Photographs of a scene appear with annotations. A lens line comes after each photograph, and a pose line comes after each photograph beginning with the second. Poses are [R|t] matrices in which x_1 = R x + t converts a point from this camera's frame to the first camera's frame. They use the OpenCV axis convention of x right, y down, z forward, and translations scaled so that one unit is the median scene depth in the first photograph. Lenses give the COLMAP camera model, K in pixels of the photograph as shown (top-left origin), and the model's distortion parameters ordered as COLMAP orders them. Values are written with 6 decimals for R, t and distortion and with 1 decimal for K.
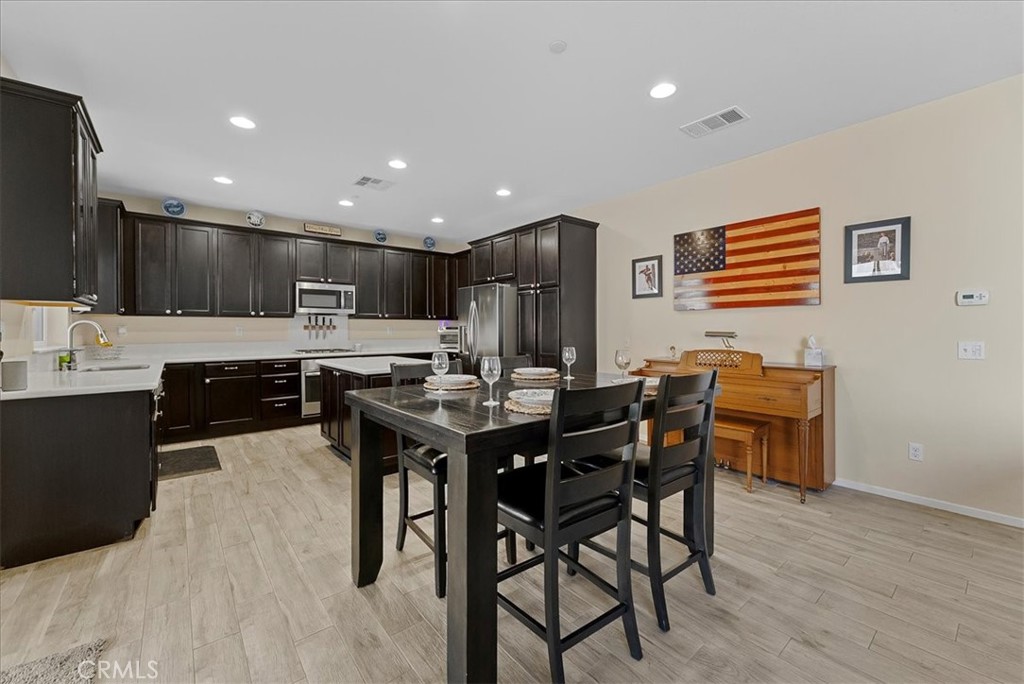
lens RADIAL K [[414.8, 0, 514.2], [0, 414.8, 333.6], [0, 0, 1]] dist [-0.001050, -0.000083]
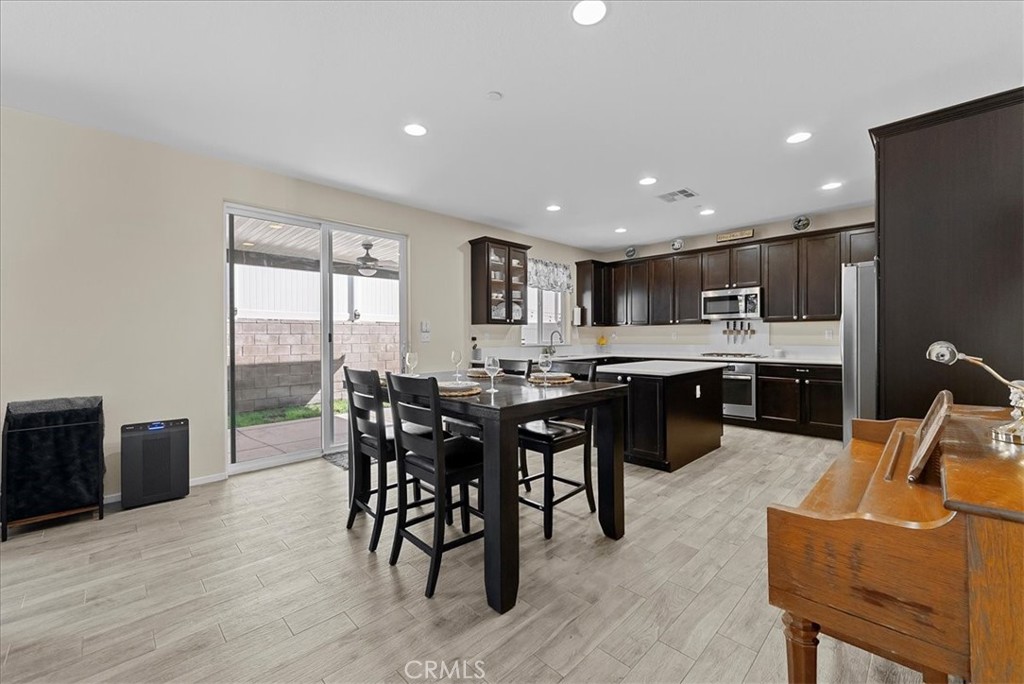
lens RADIAL K [[414.8, 0, 514.2], [0, 414.8, 333.6], [0, 0, 1]] dist [-0.001050, -0.000083]
pose [[0.091108, -0.006378, -0.995821, 0.612968], [-0.001578, 0.999977, -0.006549, -0.004438], [0.995840, 0.002168, 0.091096, 0.450818]]
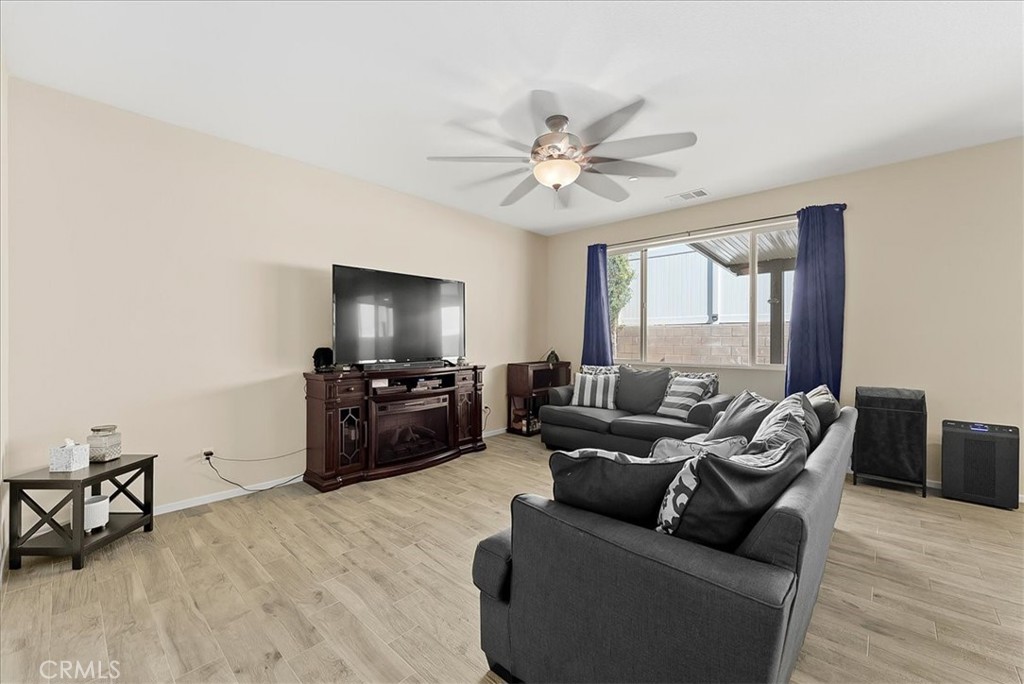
lens RADIAL K [[410.4, 0, 512.0], [0, 410.4, 342.0], [0, 0, 1]] dist [-0.000340, 0.000014]
pose [[-0.991361, 0.005159, -0.131063, 0.731791], [0.003226, 0.999883, 0.014959, -0.010231], [0.131124, 0.014407, -0.991261, 0.495721]]
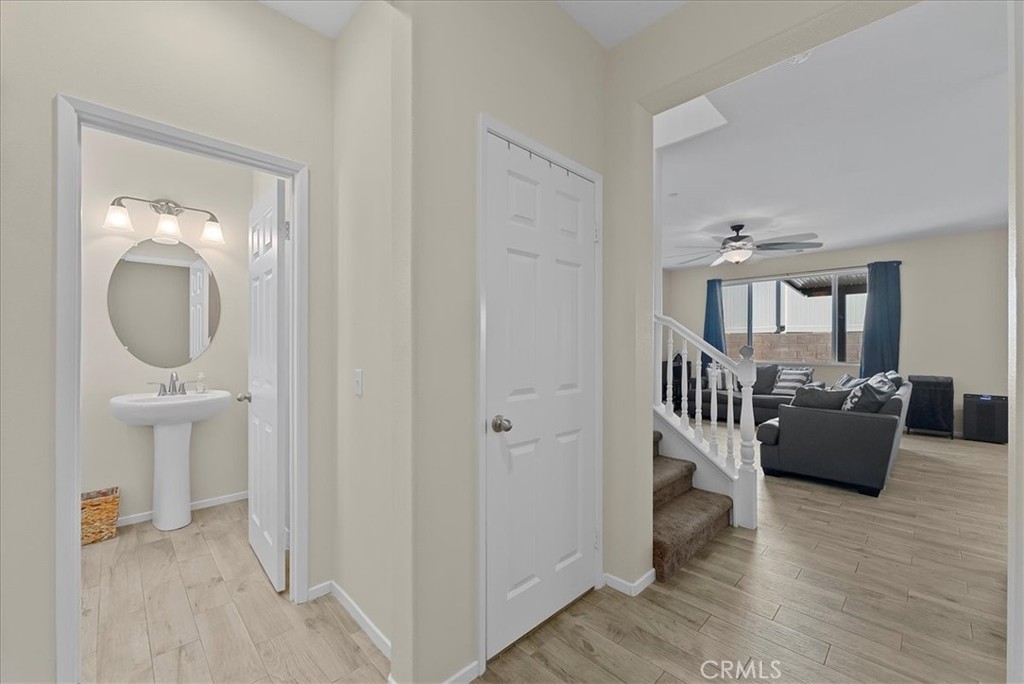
lens RADIAL K [[410.4, 0, 512.0], [0, 410.4, 342.0], [0, 0, 1]] dist [-0.000340, 0.000014]
pose [[-0.997002, 0.000223, -0.077381, 1.289642], [0.000073, 0.999998, 0.001940, -0.016241], [0.077381, 0.001928, -0.997000, 0.968262]]
